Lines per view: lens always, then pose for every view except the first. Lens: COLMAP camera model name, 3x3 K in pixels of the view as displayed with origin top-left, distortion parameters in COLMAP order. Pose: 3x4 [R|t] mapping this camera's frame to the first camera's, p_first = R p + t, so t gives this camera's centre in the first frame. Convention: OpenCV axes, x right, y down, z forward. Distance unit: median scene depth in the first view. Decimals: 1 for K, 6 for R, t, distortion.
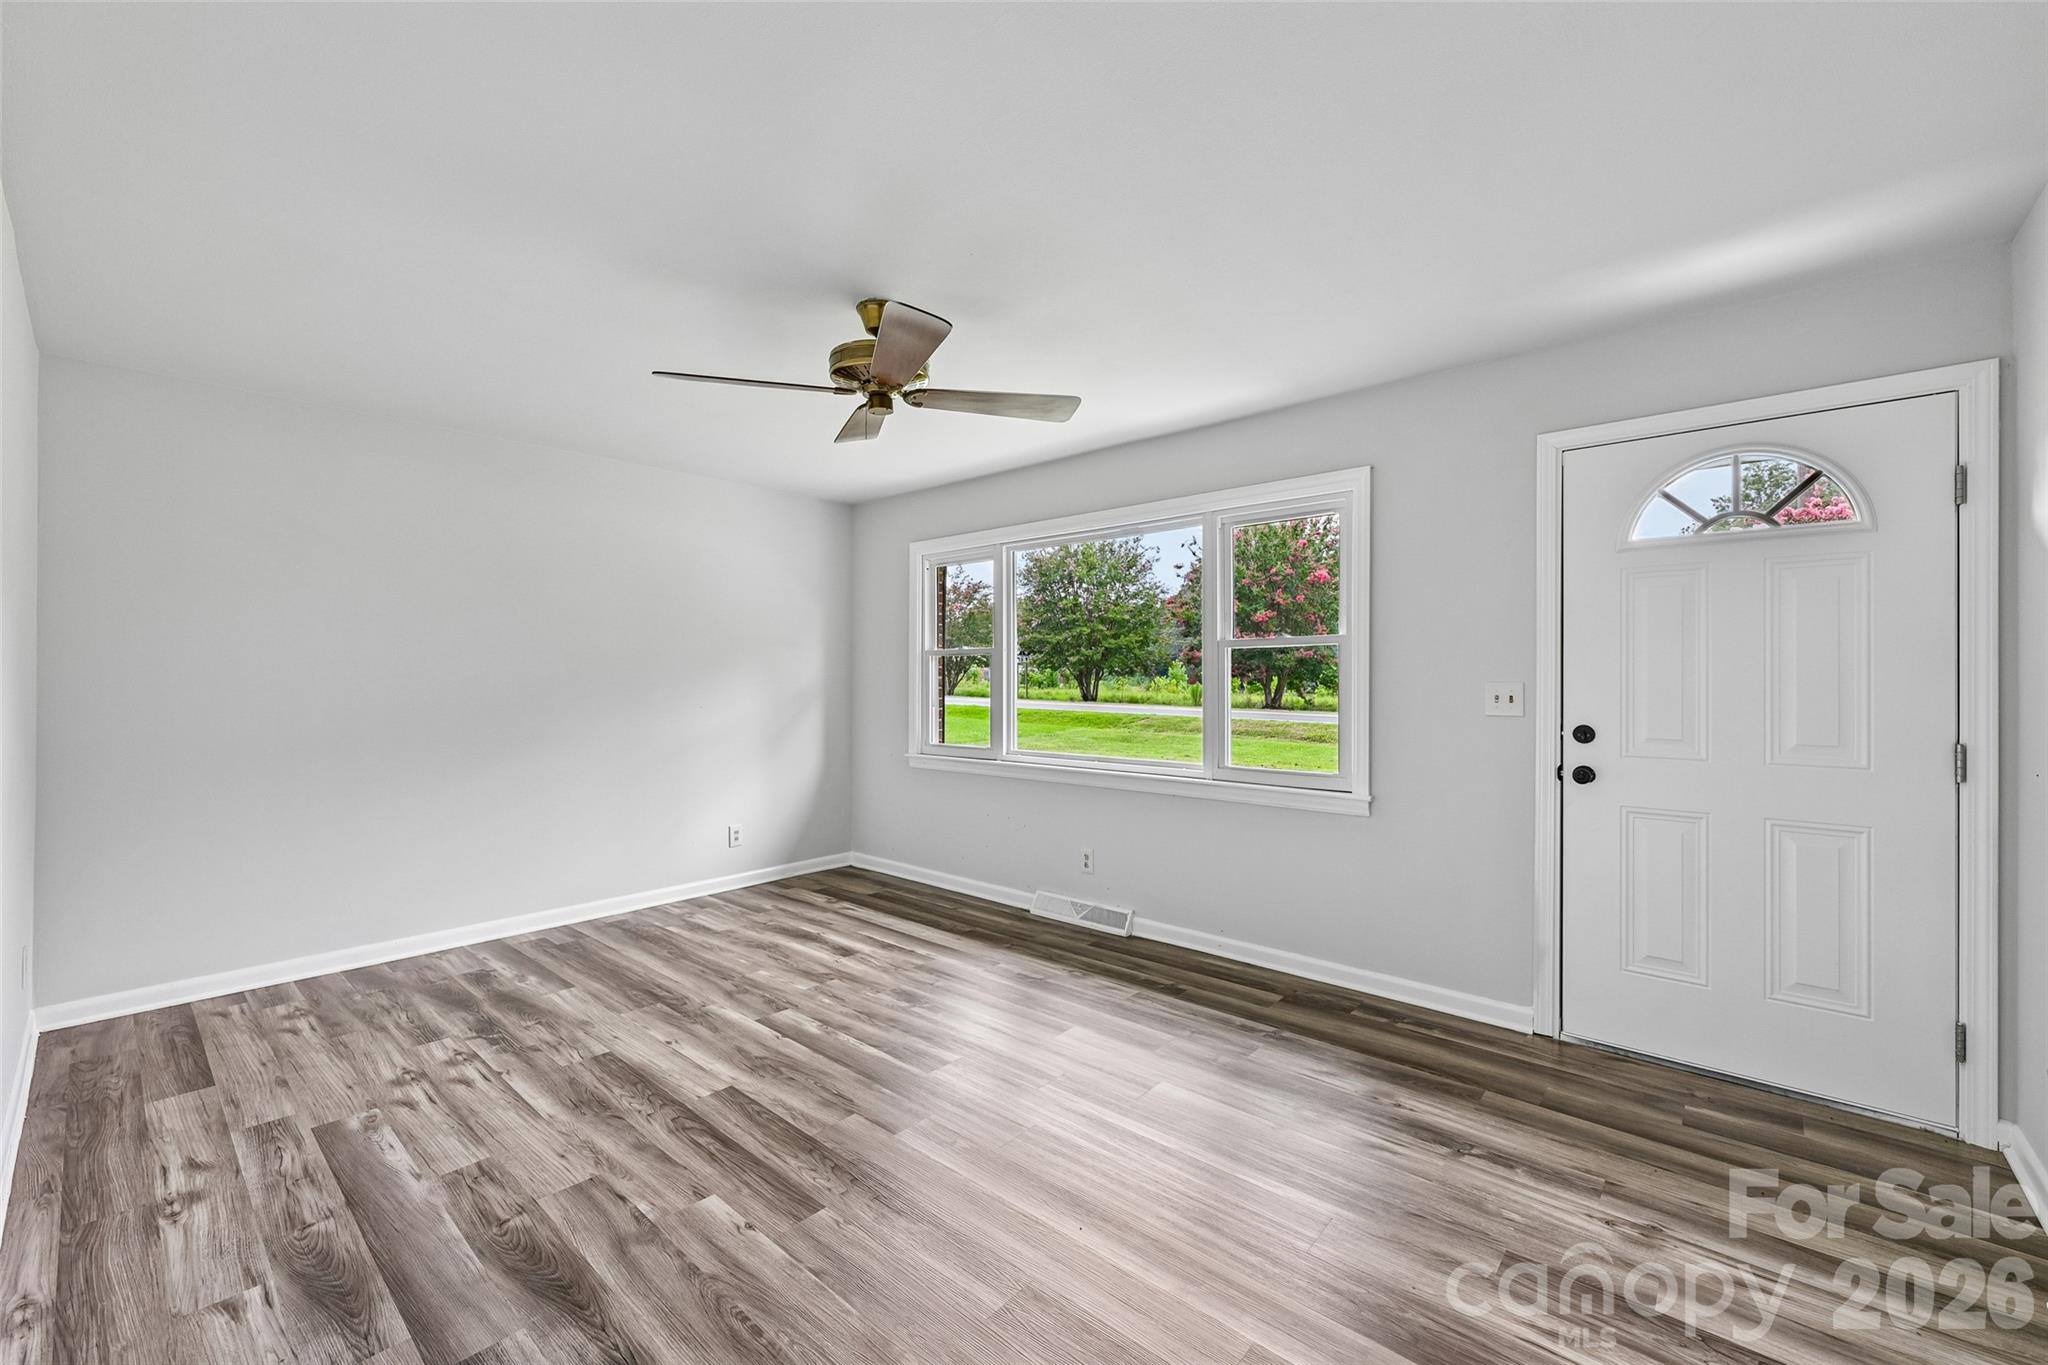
lens RADIAL K [[825.4, 0, 1033.5], [0, 825.4, 661.8], [0, 0, 1]] dist [-0.001855, -0.000053]
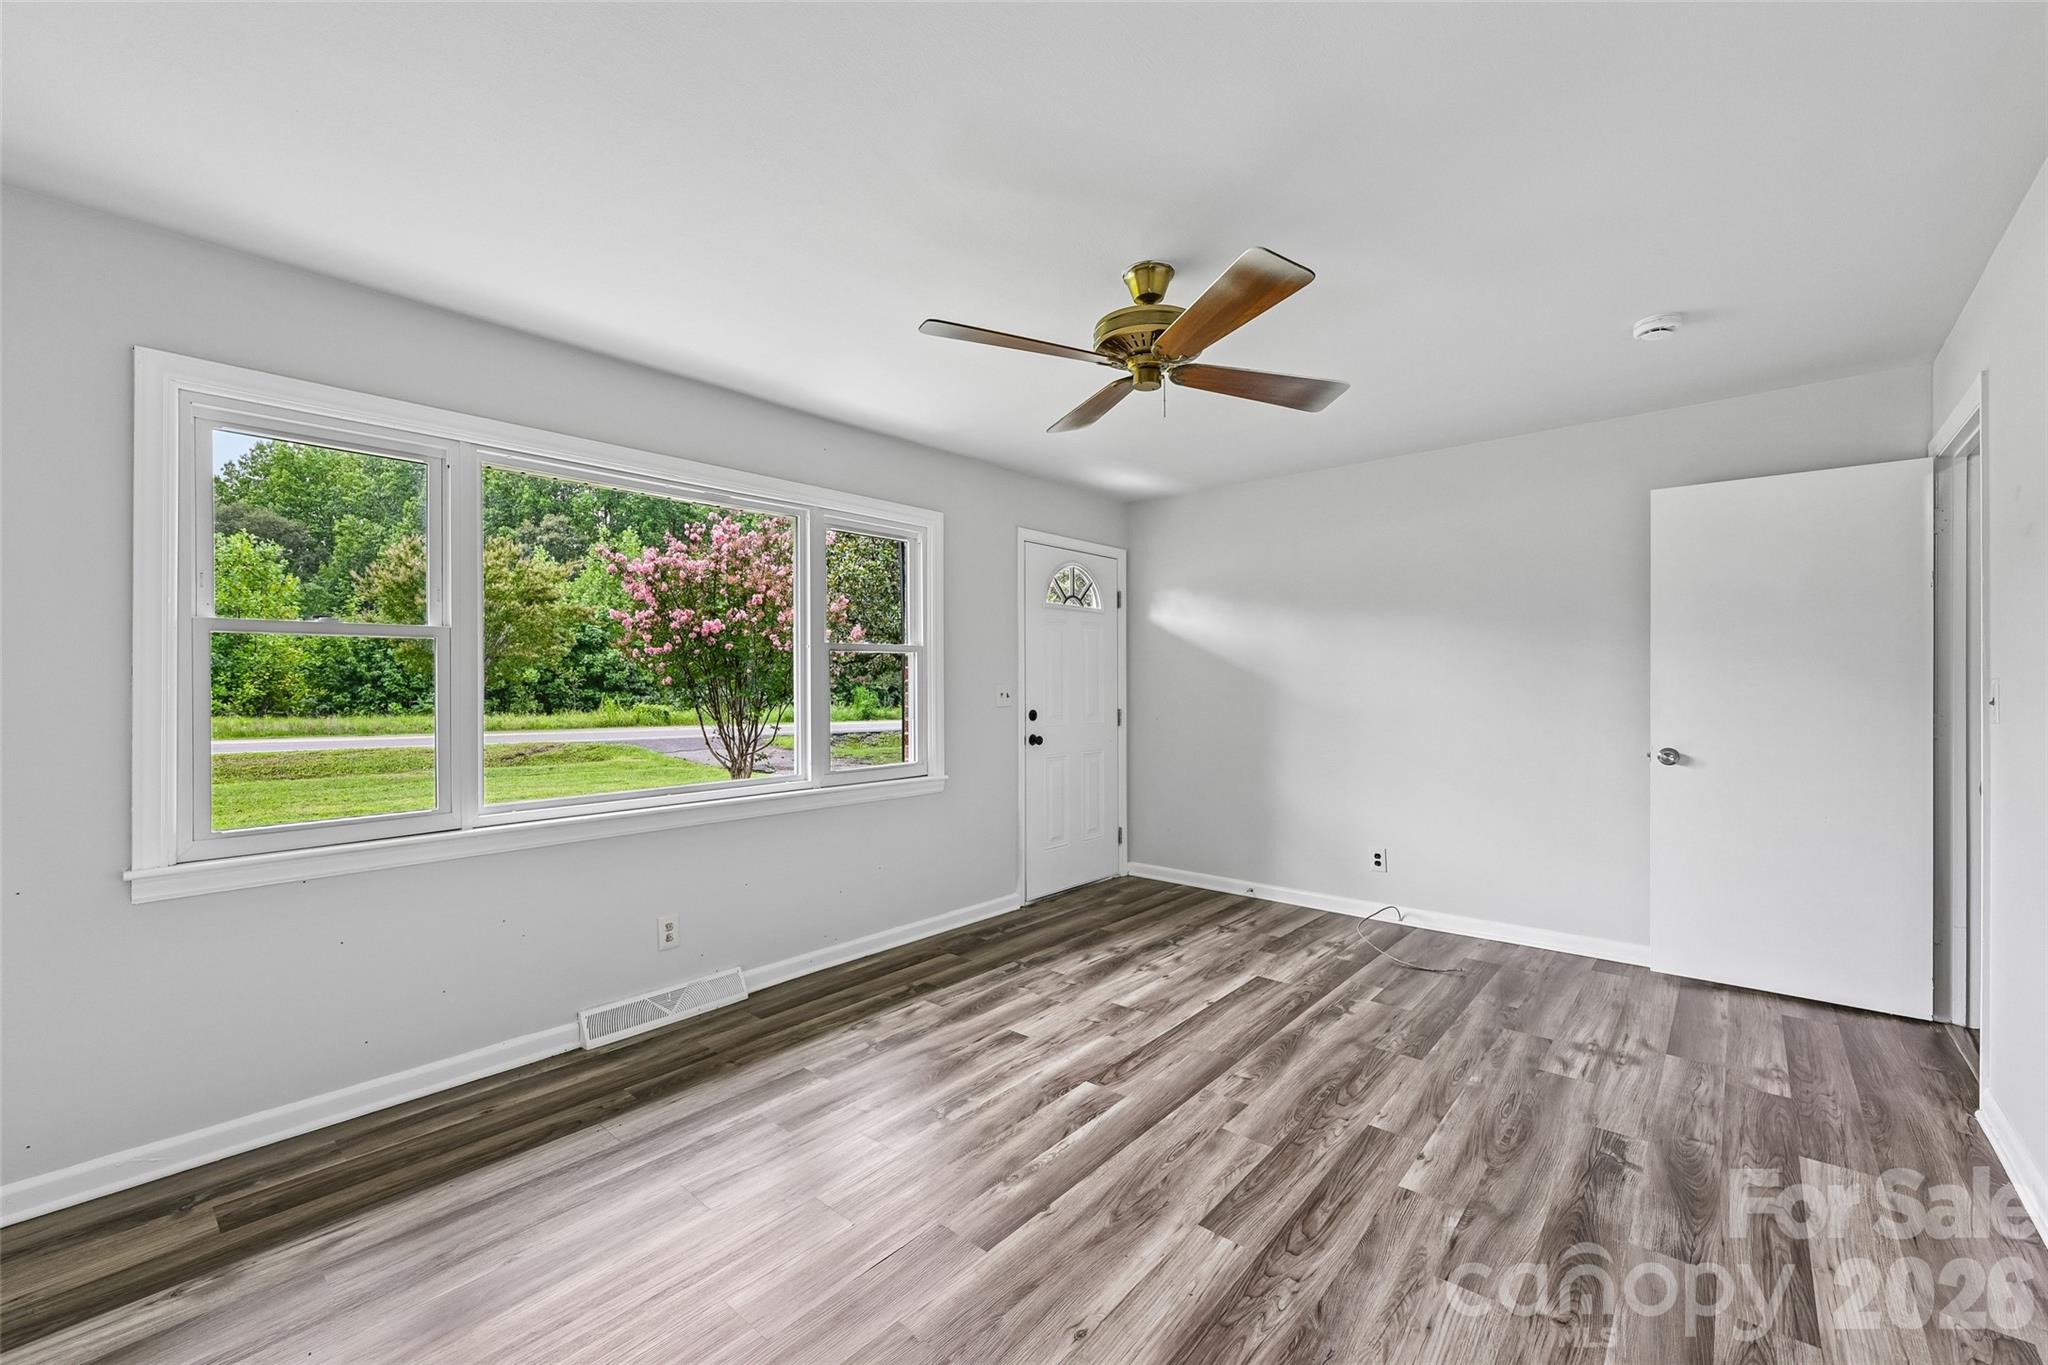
lens RADIAL K [[825.4, 0, 1005.0], [0, 825.4, 683.5], [0, 0, 1]] dist [-0.001855, -0.000053]
pose [[0.010932, -0.002159, 0.999938, -1.155304], [-0.015358, 0.999879, 0.002326, 0.023933], [-0.999822, -0.015383, 0.010897, 1.215507]]
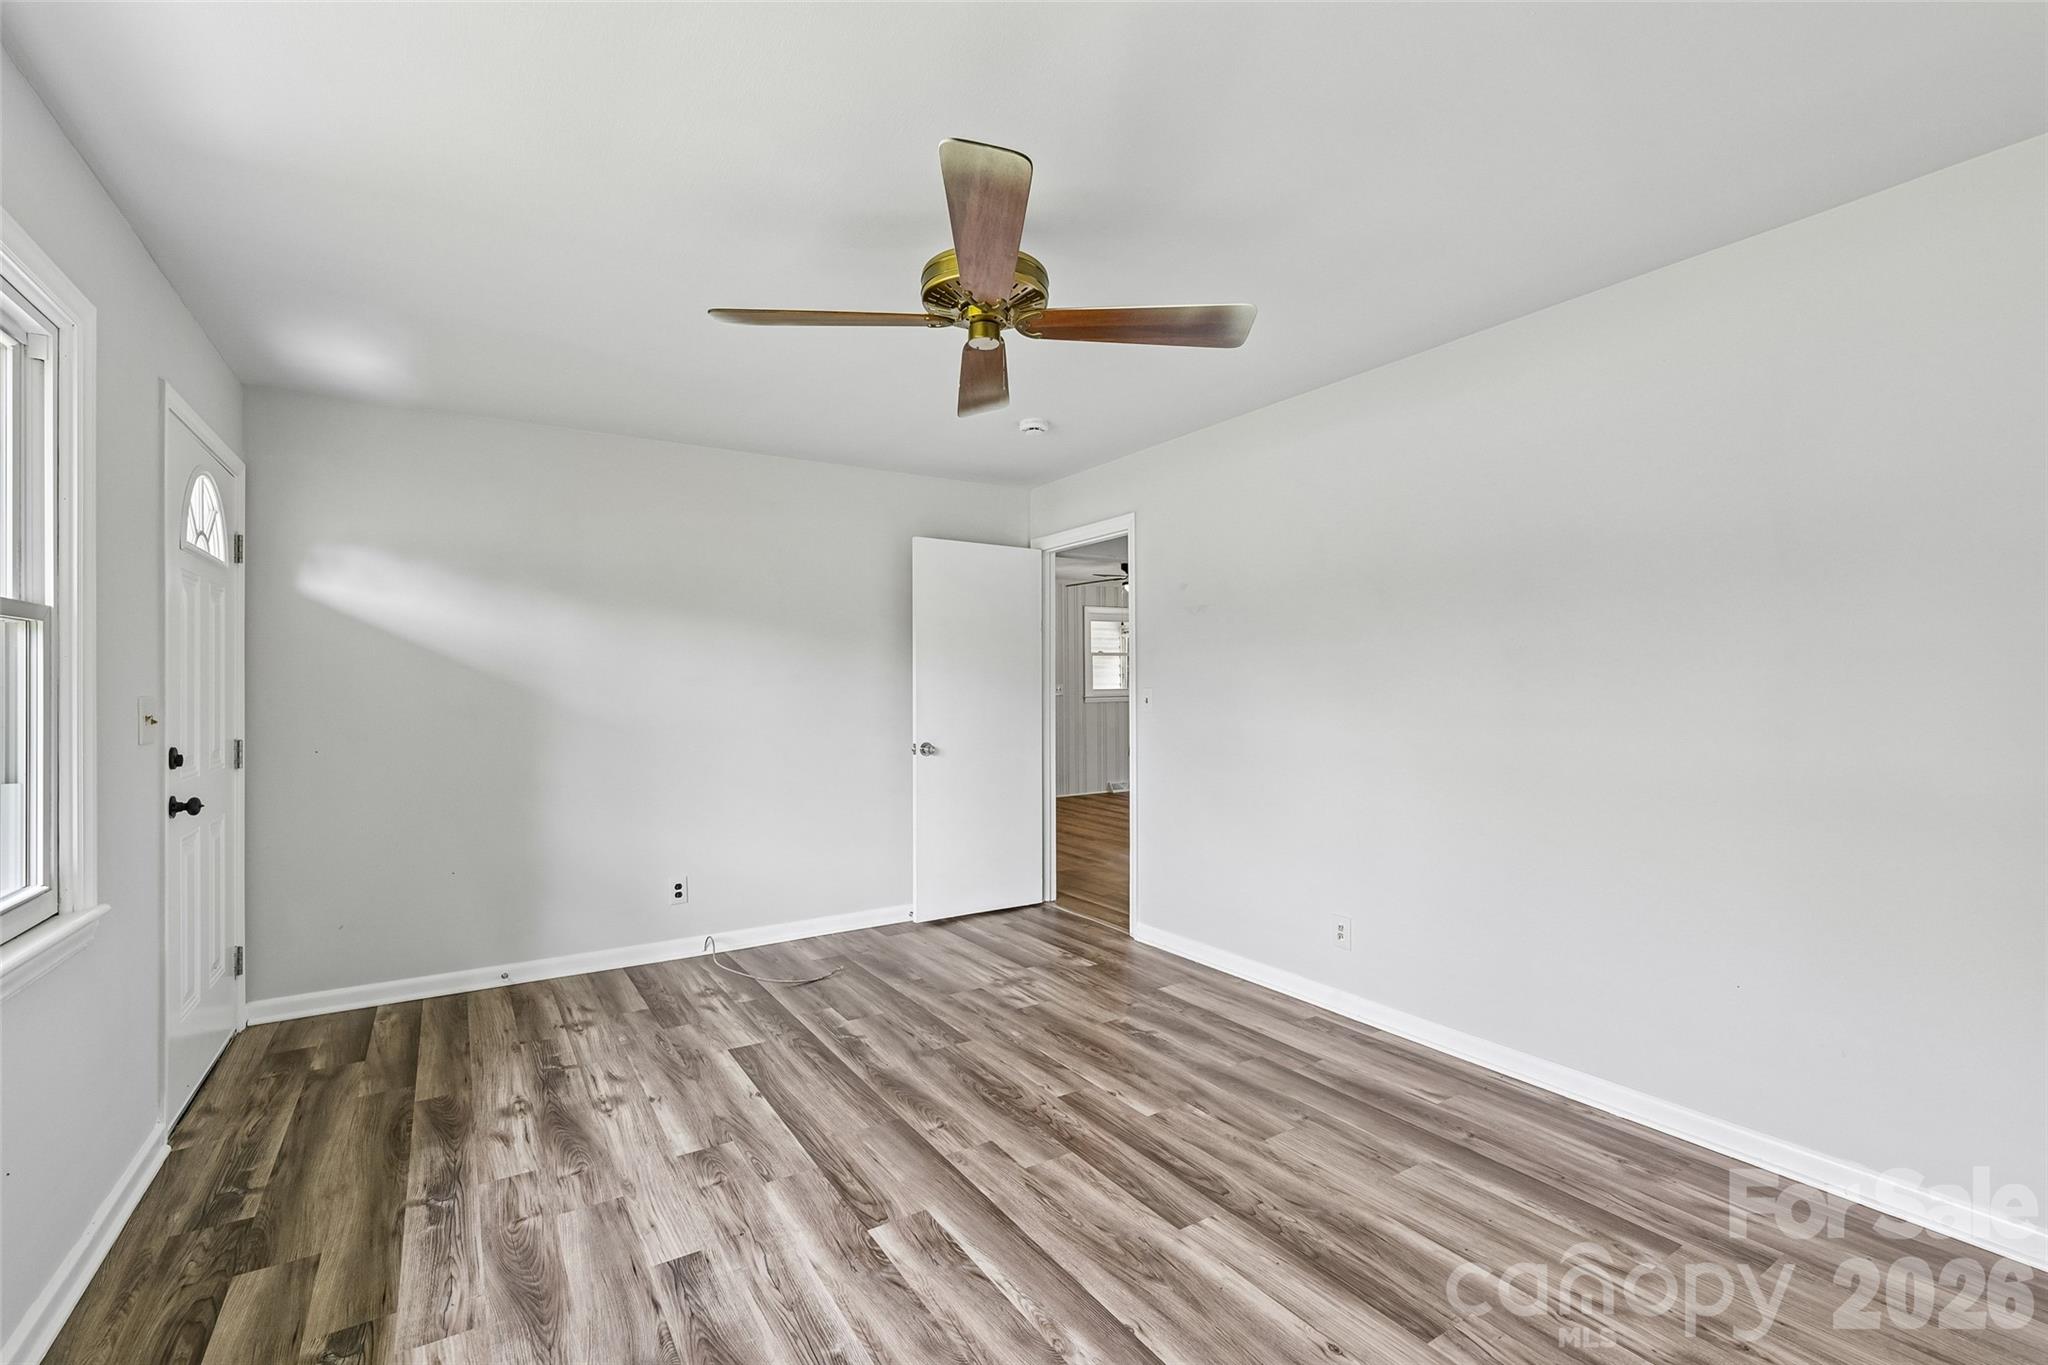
lens RADIAL K [[898.3, 0, 1017.2], [0, 898.3, 682.6], [0, 0, 1]] dist [-0.001884, 0.000567]
pose [[-0.957486, 0.005885, 0.288419, -0.479153], [-0.001034, 0.999716, -0.023829, 0.038915], [-0.288477, -0.023114, -0.957208, 1.896333]]
